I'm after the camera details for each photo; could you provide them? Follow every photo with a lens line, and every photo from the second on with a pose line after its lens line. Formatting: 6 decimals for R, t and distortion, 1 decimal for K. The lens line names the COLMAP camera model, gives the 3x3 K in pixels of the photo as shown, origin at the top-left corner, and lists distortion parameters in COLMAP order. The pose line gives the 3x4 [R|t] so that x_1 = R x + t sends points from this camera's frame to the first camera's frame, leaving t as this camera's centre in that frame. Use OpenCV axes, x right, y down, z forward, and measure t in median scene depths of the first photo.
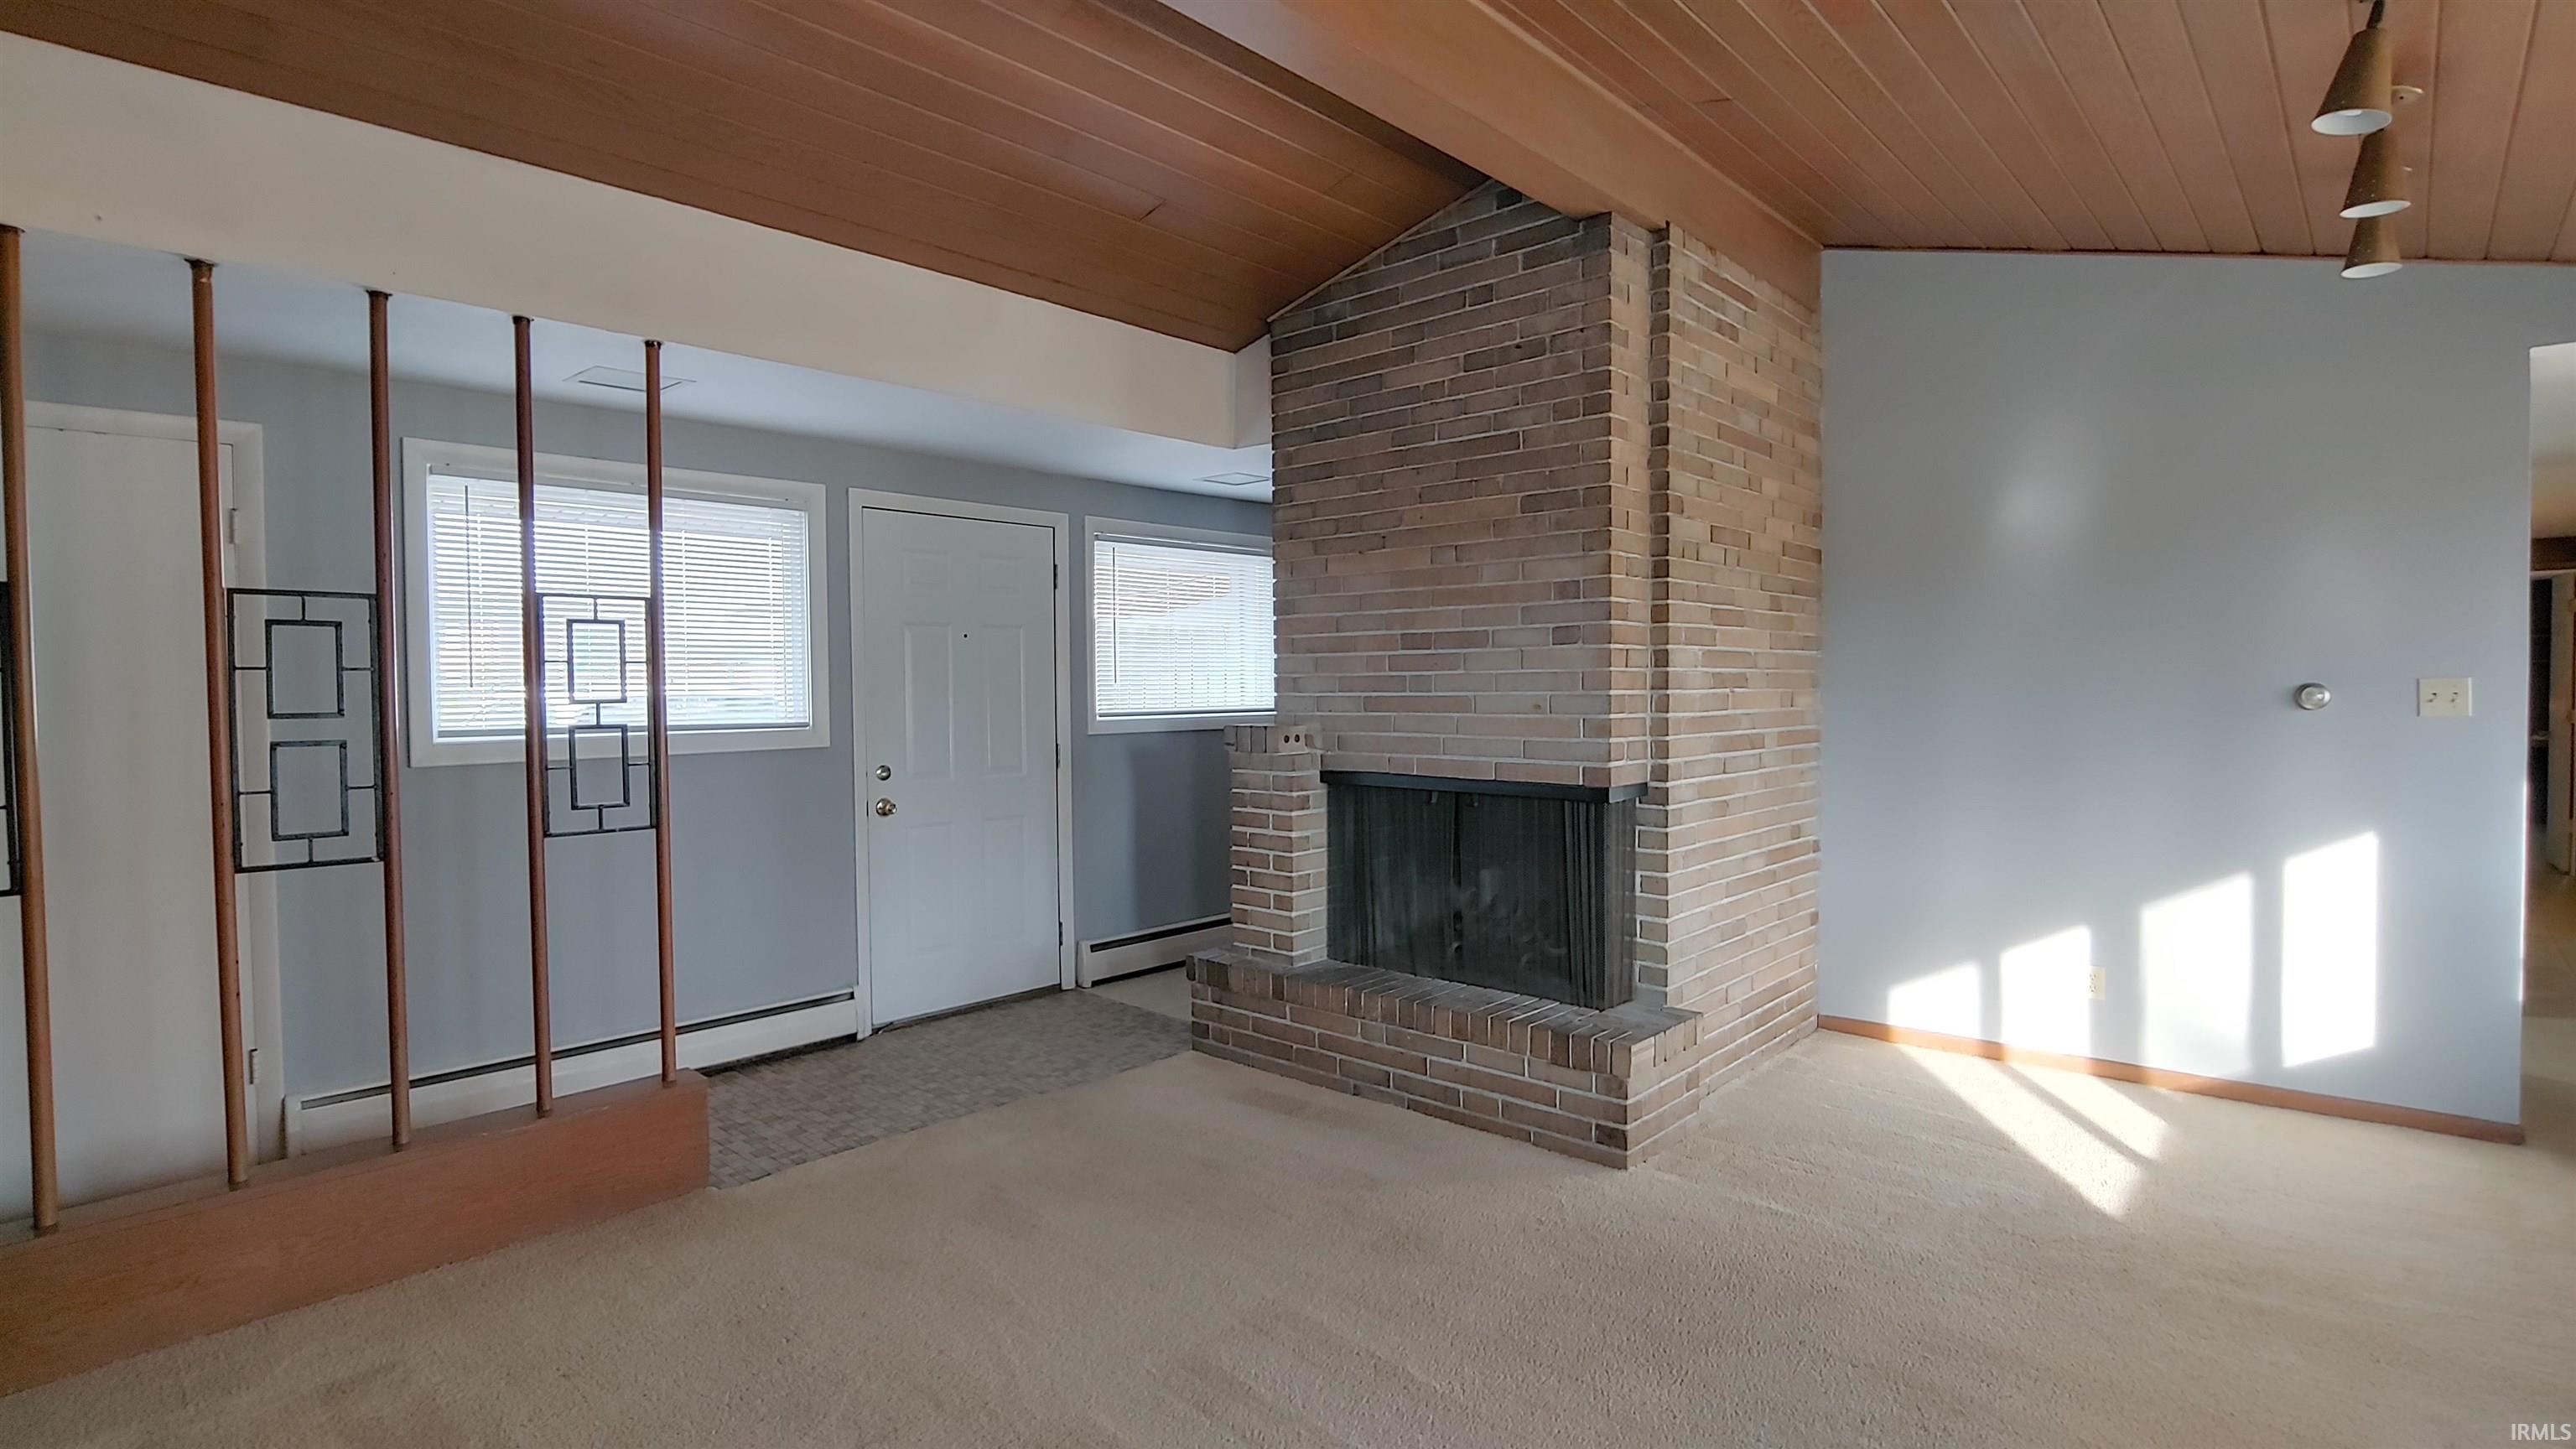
lens RADIAL K [[1241.8, 0, 1282.2], [0, 1241.8, 707.4], [0, 0, 1]] dist [-0.019421, -0.000321]
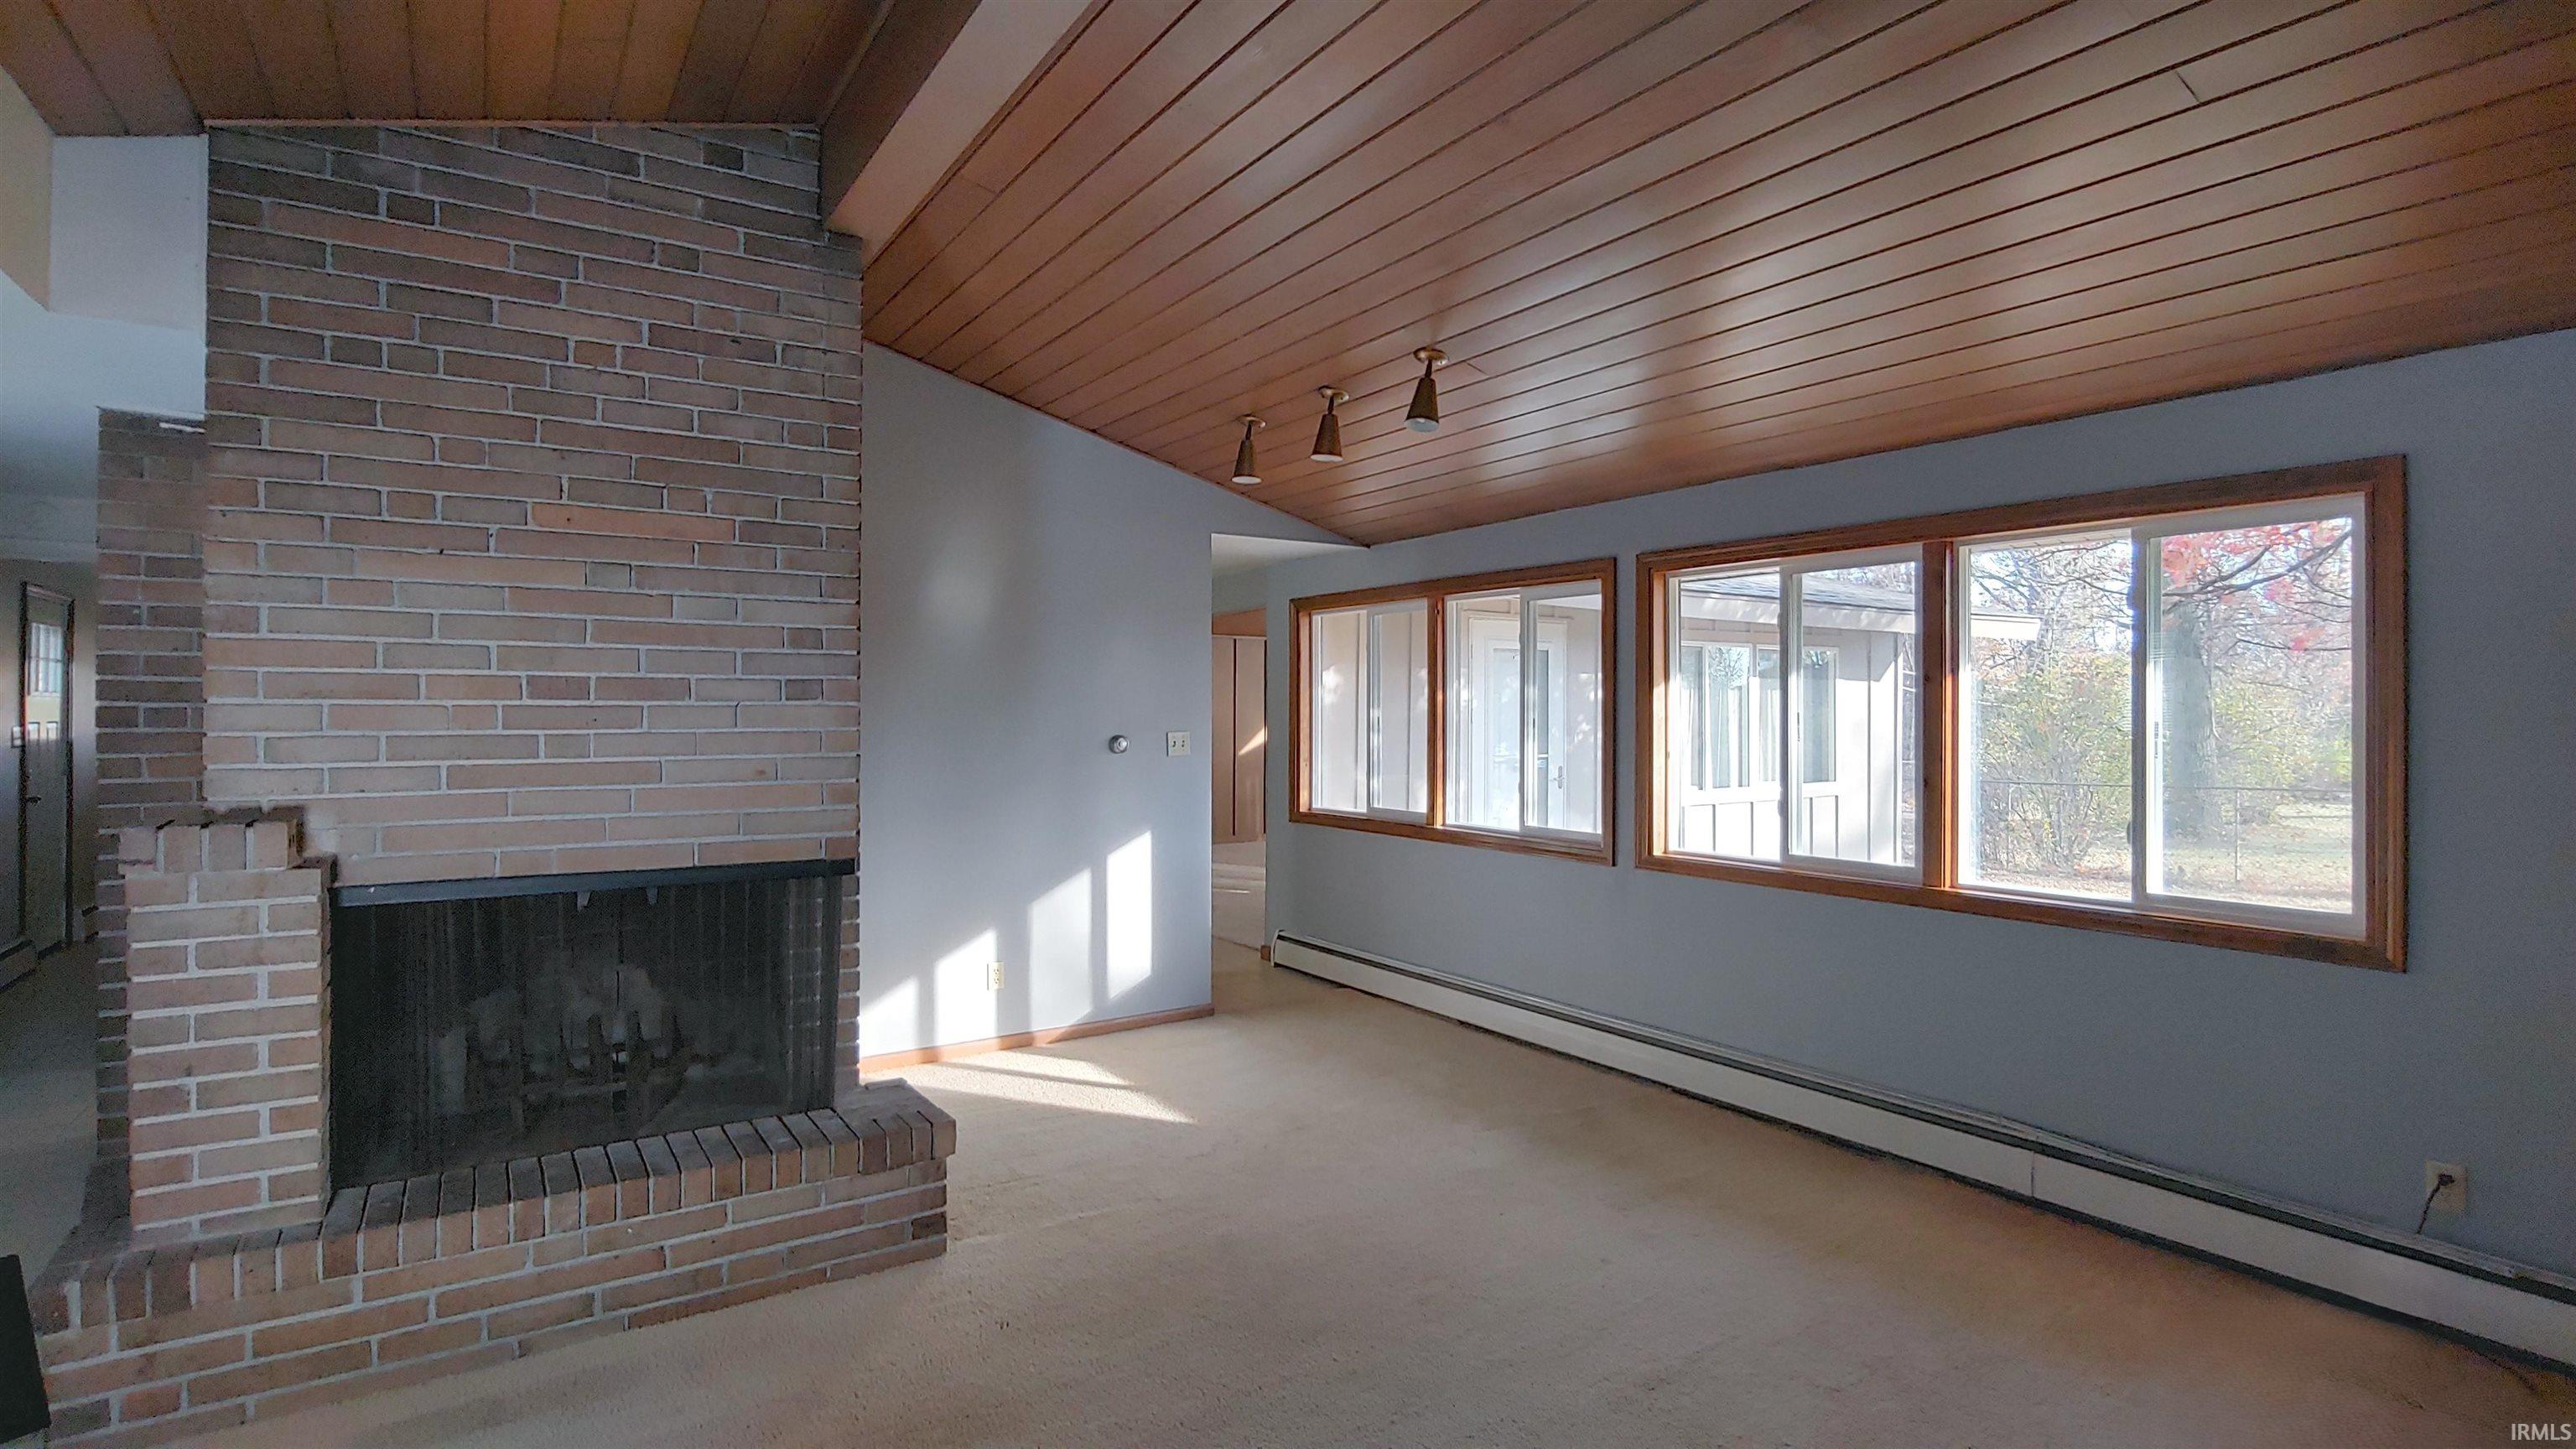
lens RADIAL K [[1215.5, 0, 1274.4], [0, 1215.5, 703.8], [0, 0, 1]] dist [-0.017724, 0.000417]
pose [[0.240564, 0.015120, 0.970515, -0.498821], [0.014686, 0.999708, -0.019215, -0.025522], [-0.970522, 0.018876, 0.240272, 0.450002]]
